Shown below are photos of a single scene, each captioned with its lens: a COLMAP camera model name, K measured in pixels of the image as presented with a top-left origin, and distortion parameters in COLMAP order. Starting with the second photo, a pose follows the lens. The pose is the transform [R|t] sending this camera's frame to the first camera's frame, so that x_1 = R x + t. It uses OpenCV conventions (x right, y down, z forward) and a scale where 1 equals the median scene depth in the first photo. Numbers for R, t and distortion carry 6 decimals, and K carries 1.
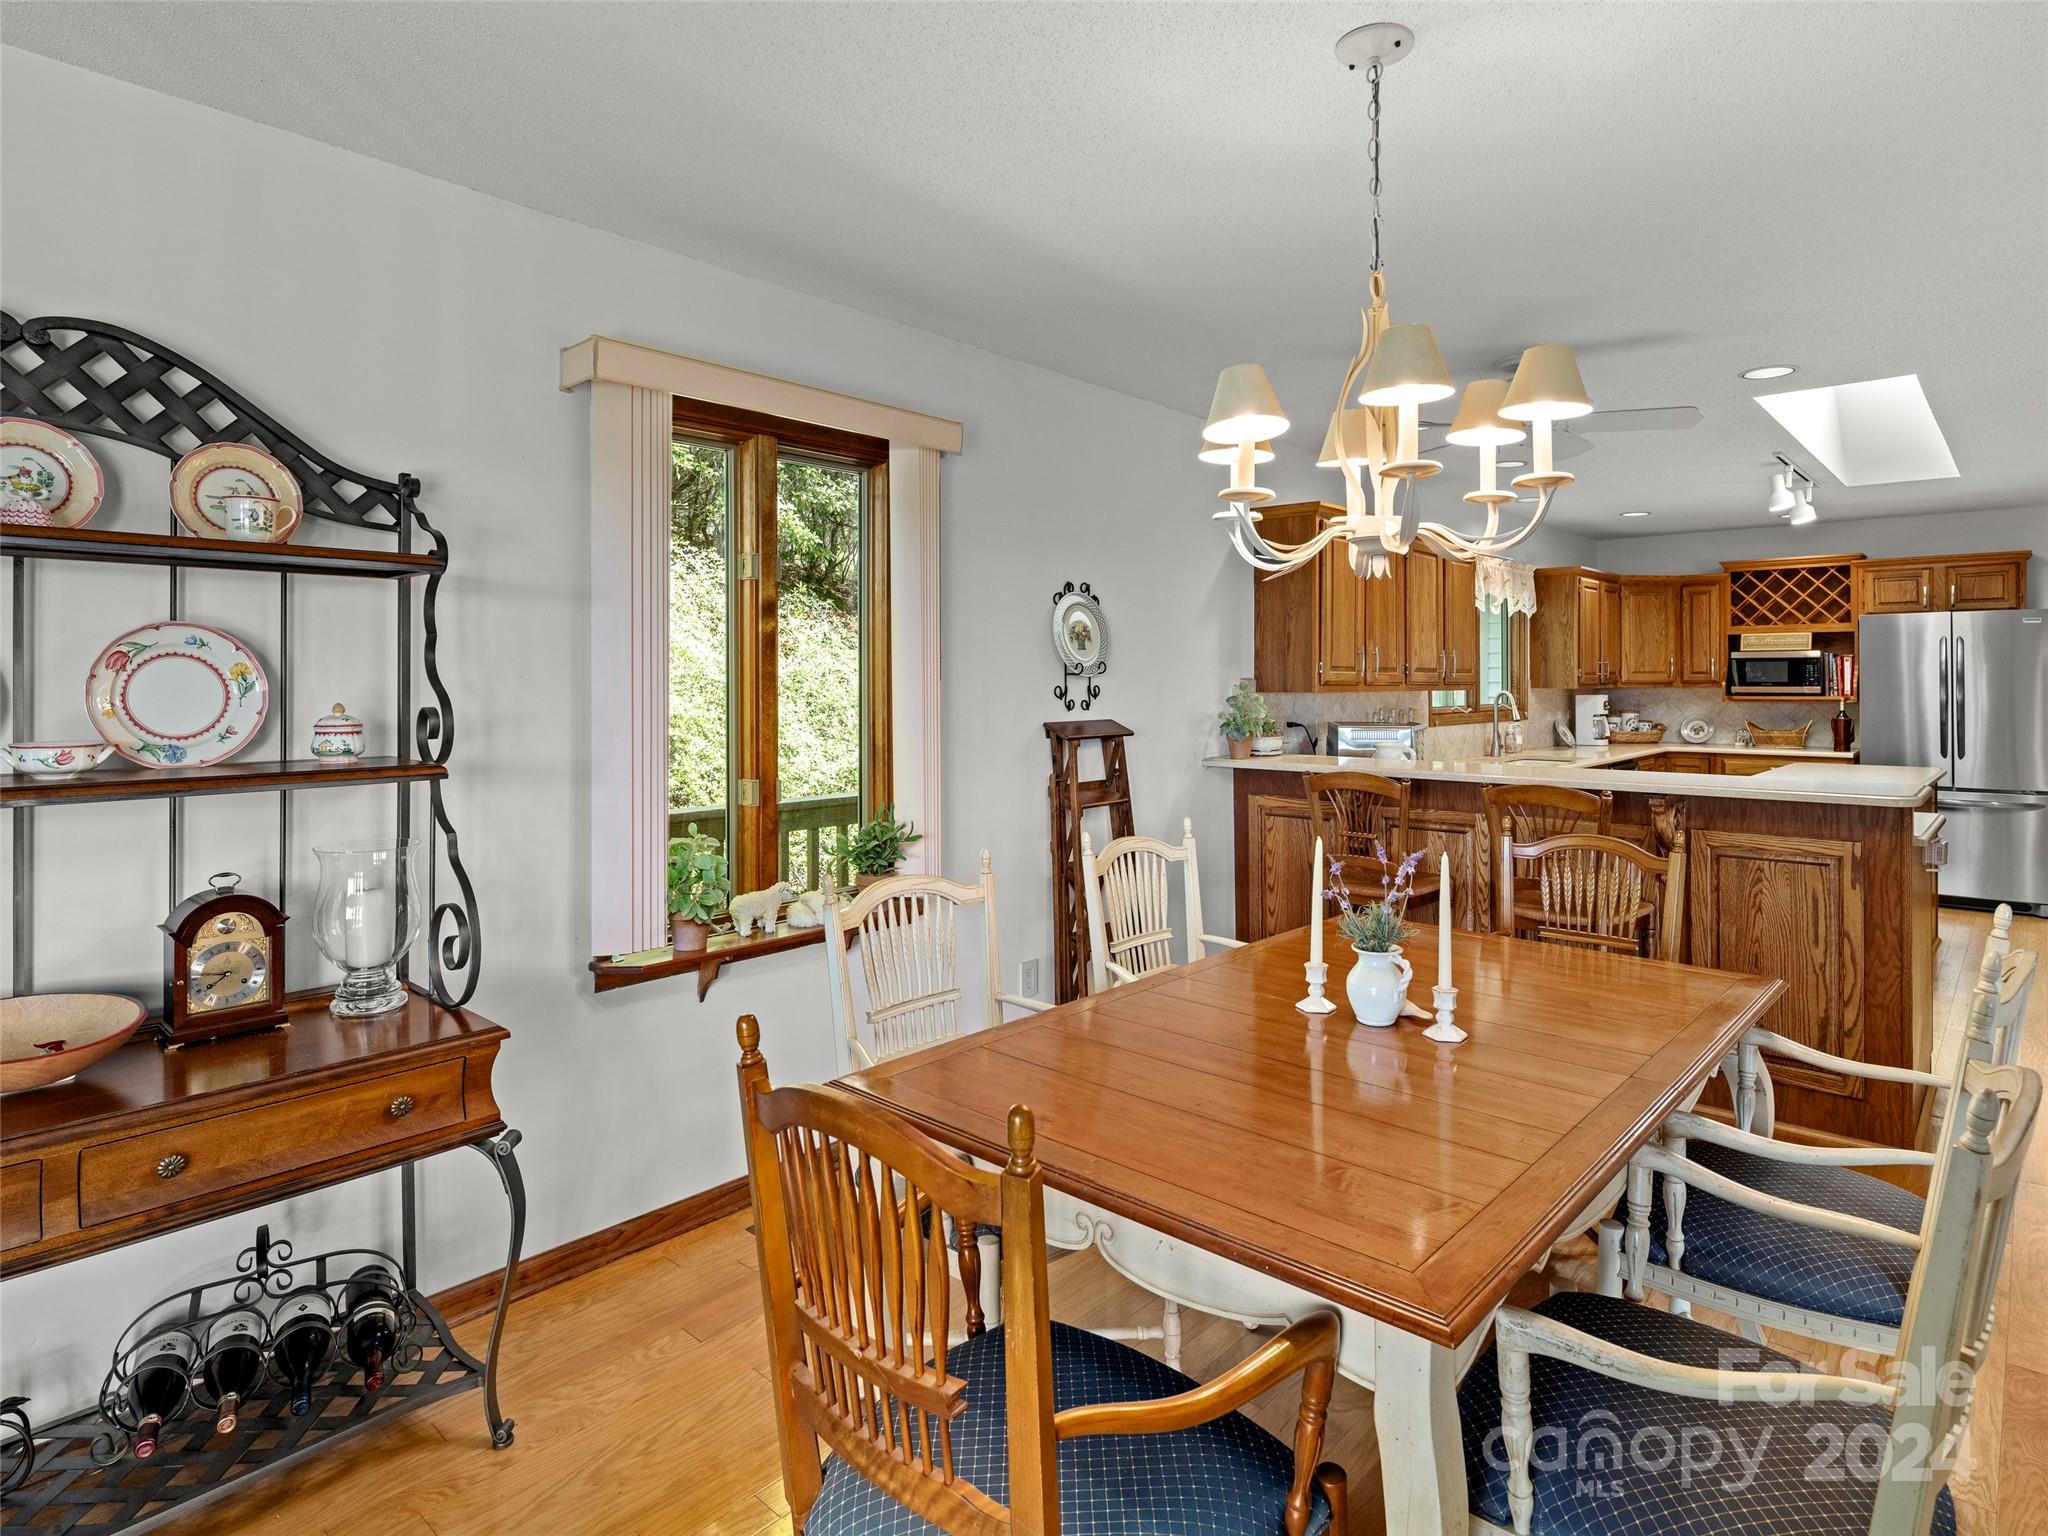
lens RADIAL K [[1131.3, 0, 1050.5], [0, 1131.3, 672.6], [0, 0, 1]] dist [0.007381, -0.005945]
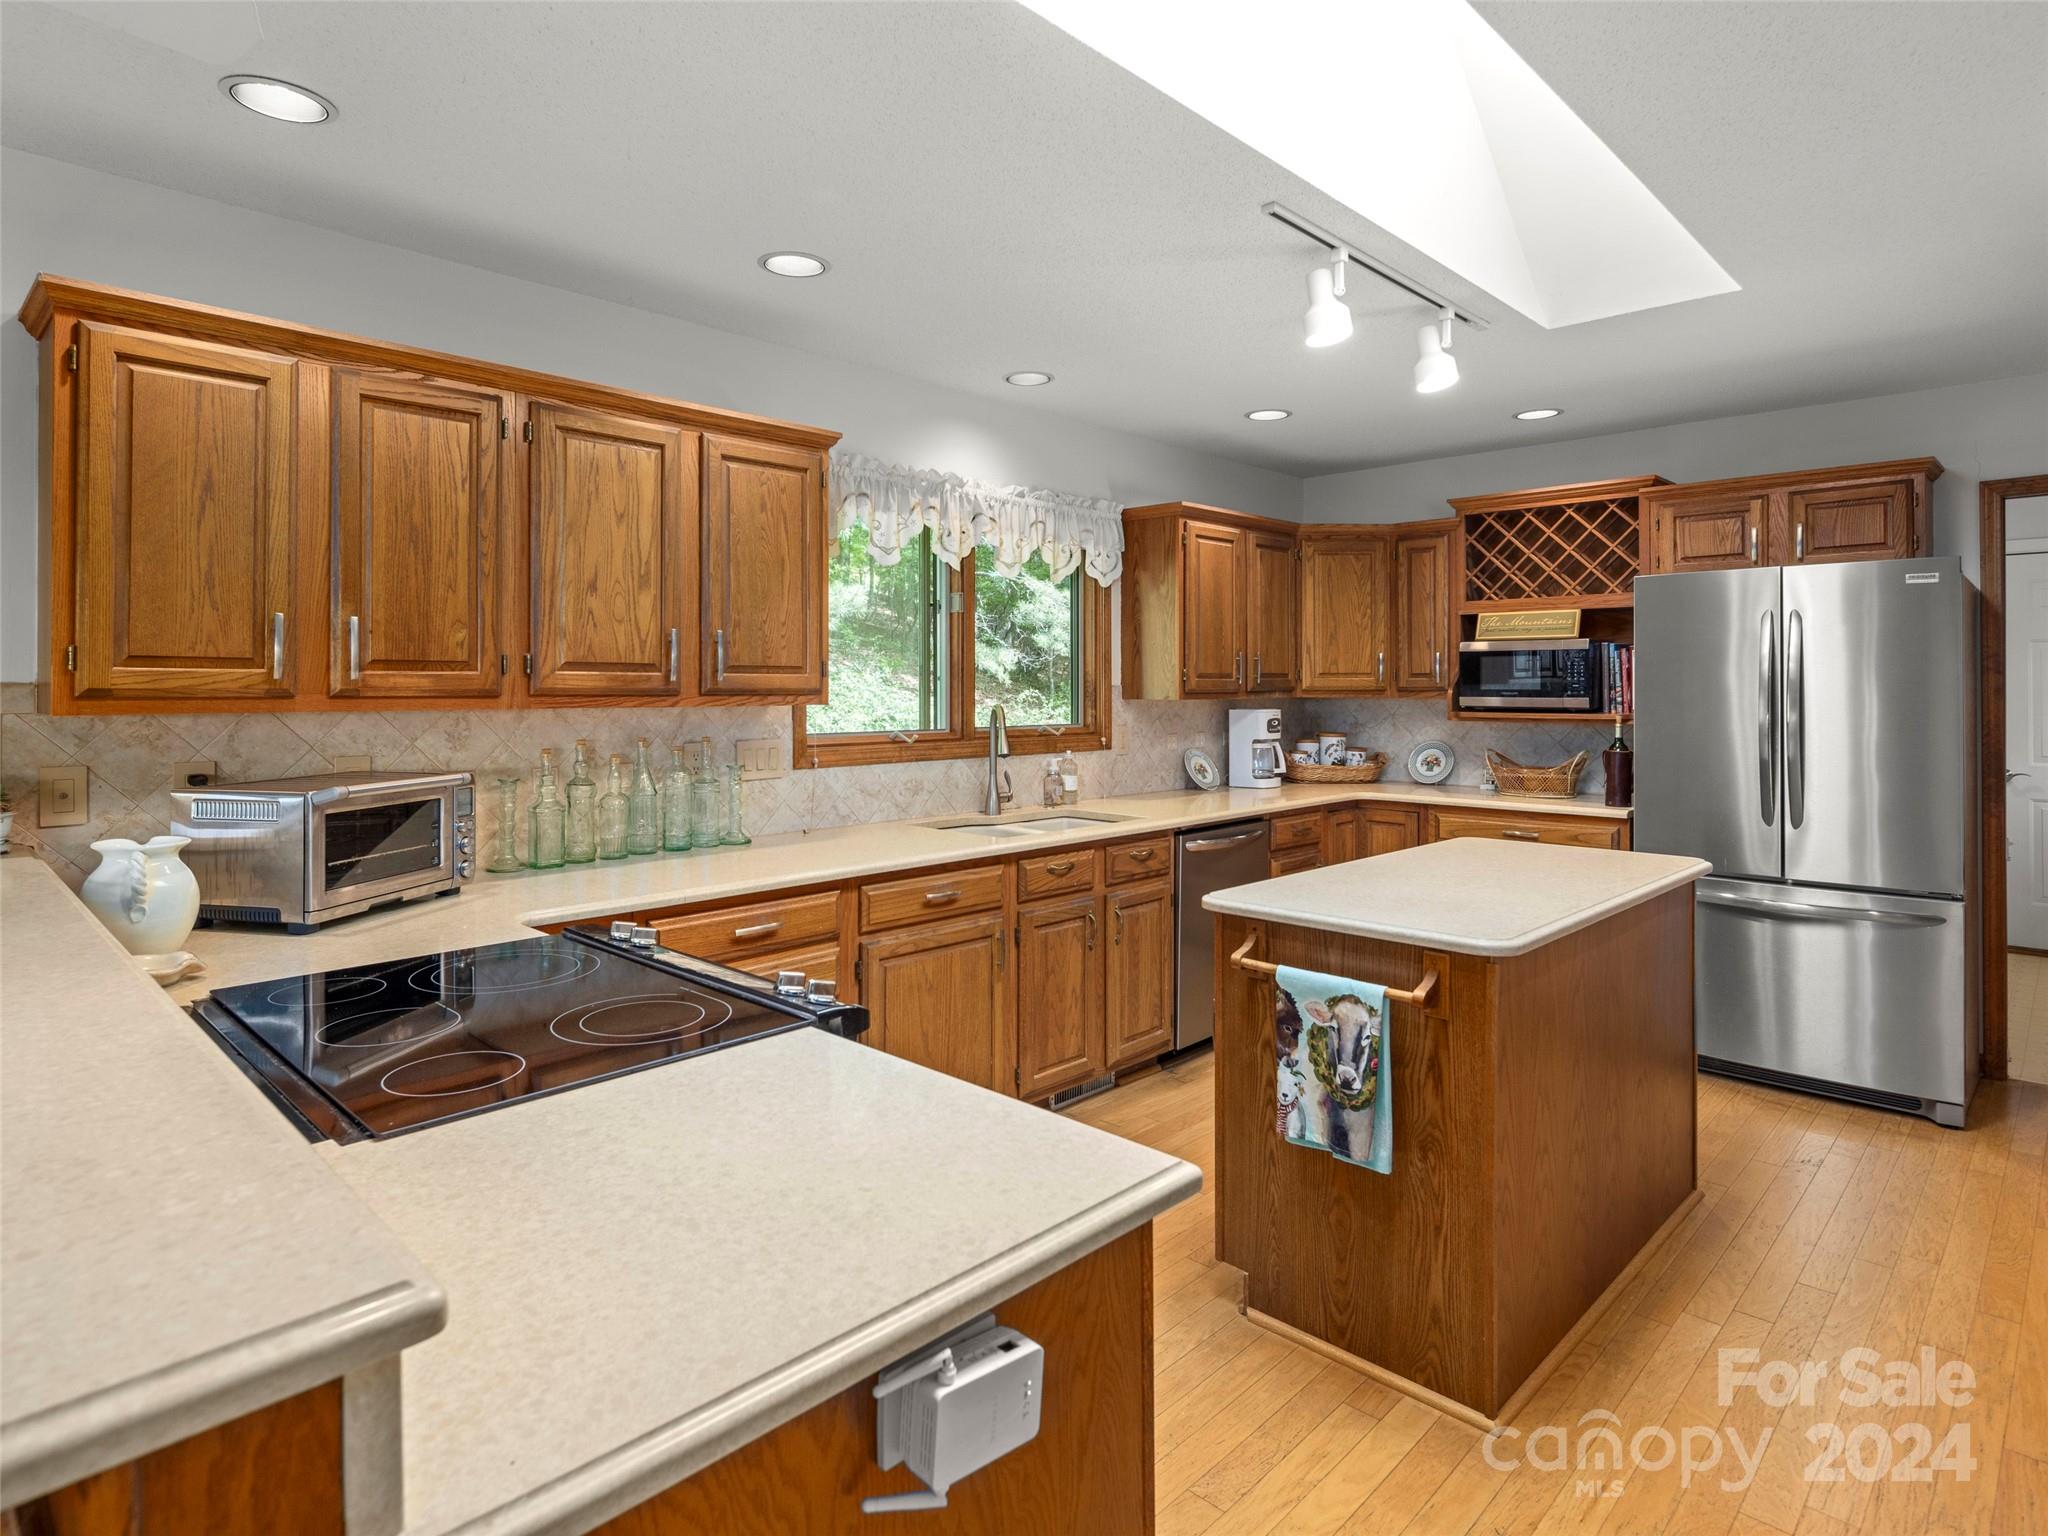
lens RADIAL K [[1131.3, 0, 972.9], [0, 1131.3, 682.5], [0, 0, 1]] dist [0.007381, -0.005945]
pose [[0.997492, 0.001275, -0.070770, 0.394485], [-0.000909, 0.999986, 0.005208, 0.001414], [0.070775, -0.005131, 0.997479, 0.372447]]
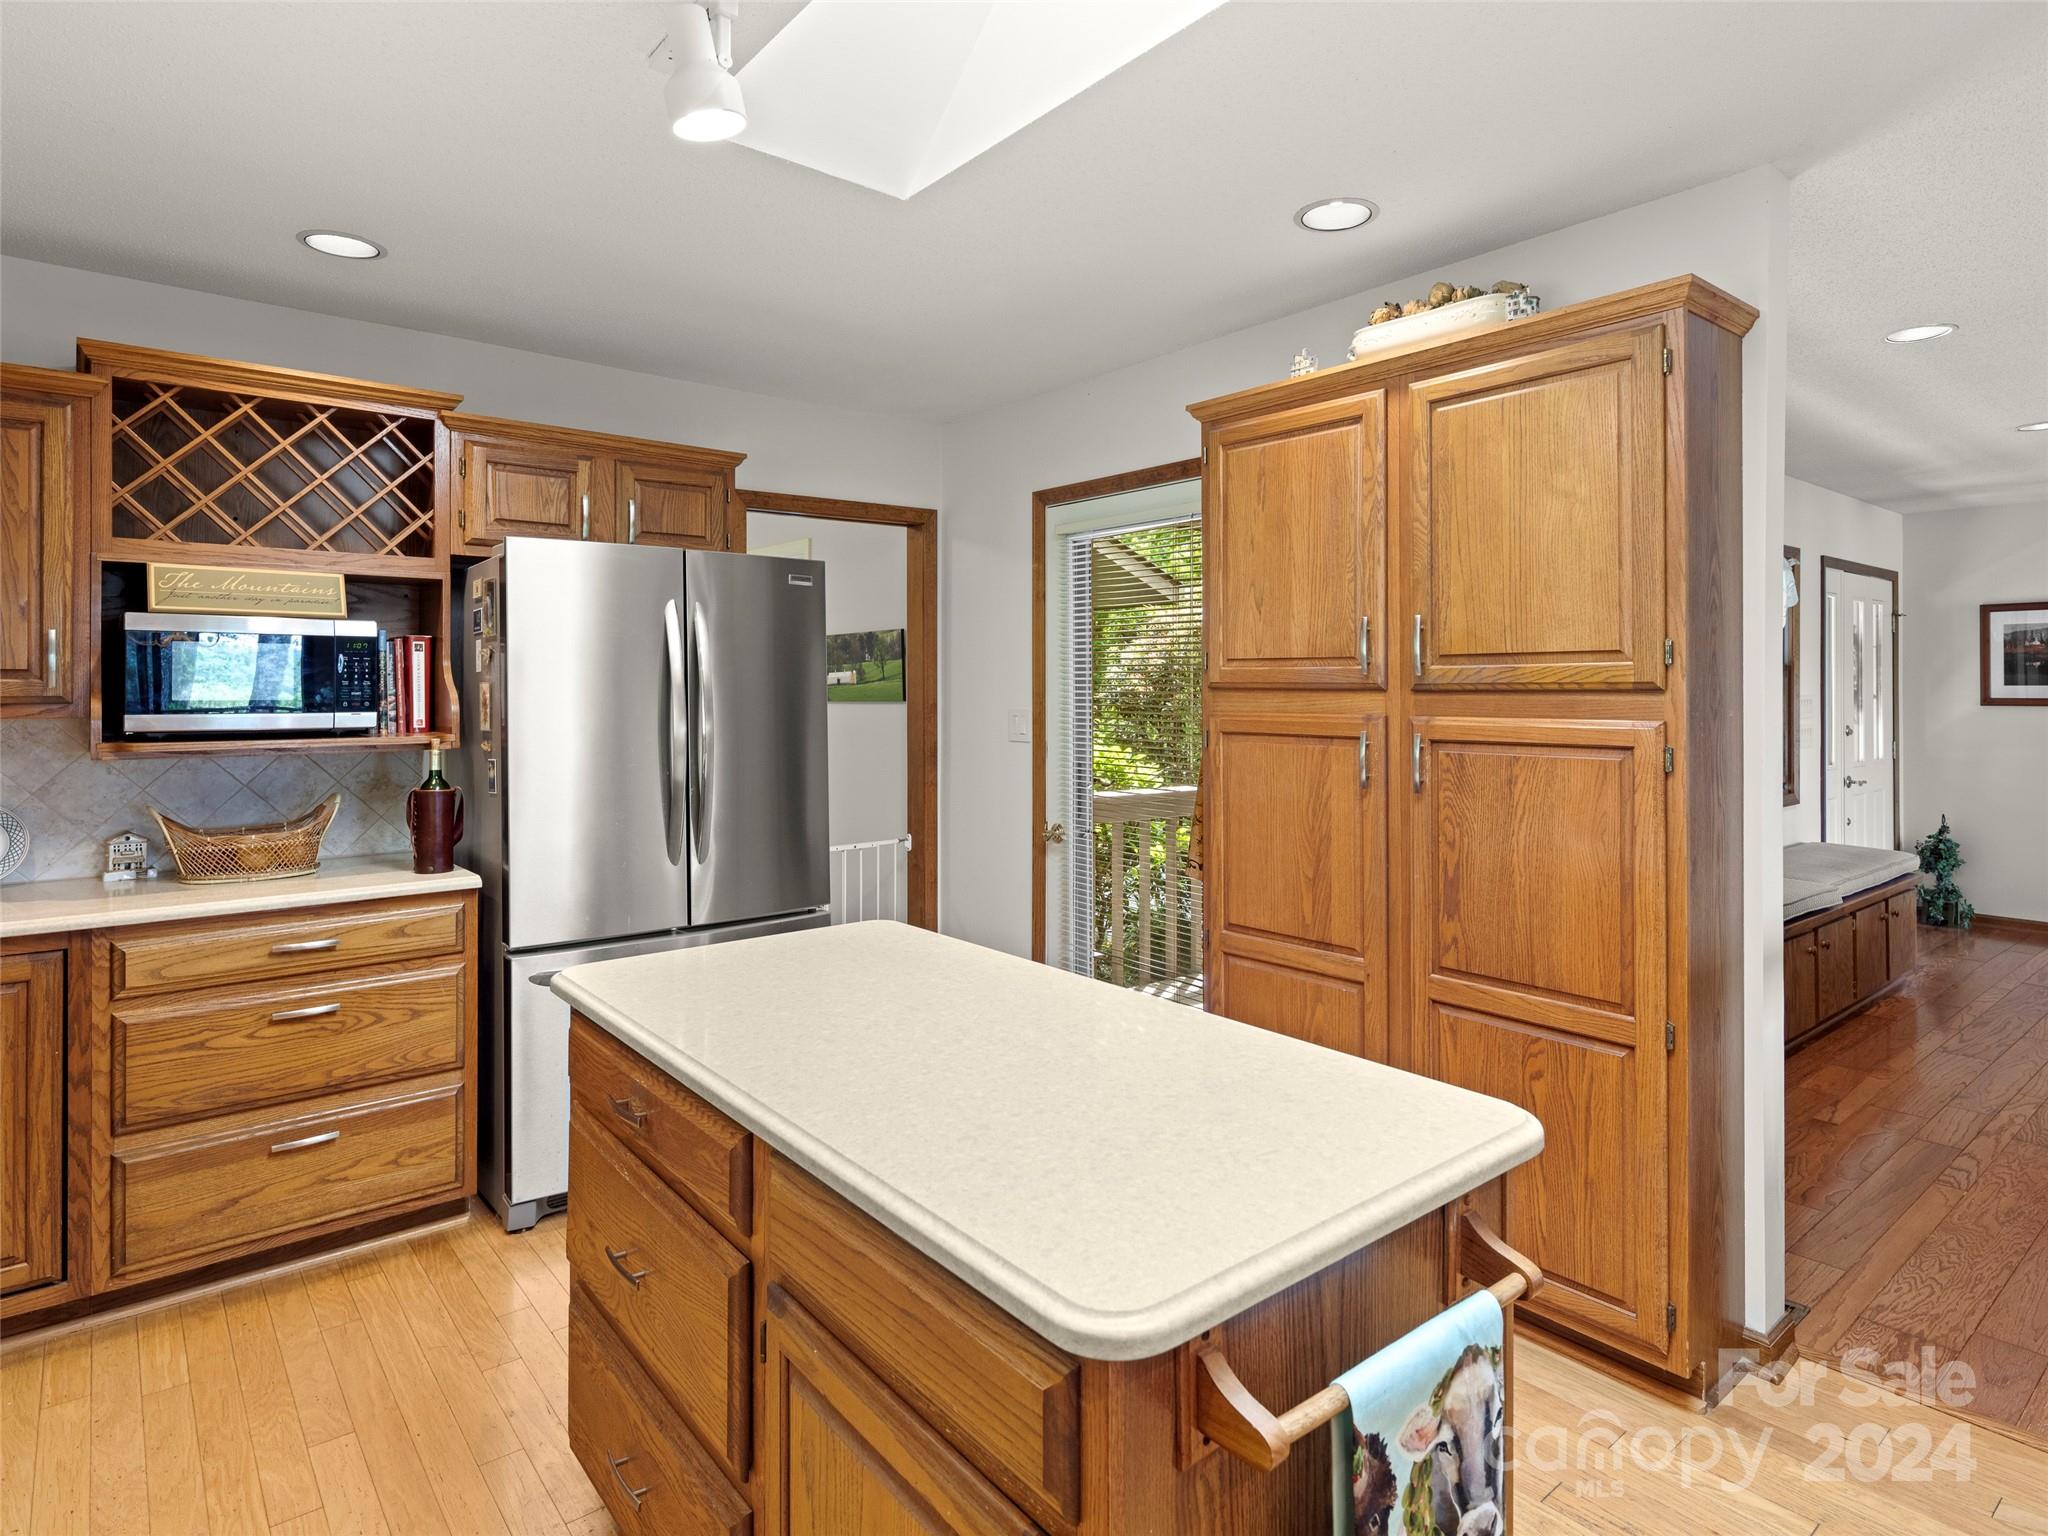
lens RADIAL K [[1131.3, 0, 1045.6], [0, 1131.3, 688.5], [0, 0, 1]] dist [0.007381, -0.005945]
pose [[0.142948, 0.003009, 0.989726, 0.322938], [-0.006761, 0.999975, -0.002064, 0.003371], [-0.989707, -0.006396, 0.142965, 0.715685]]
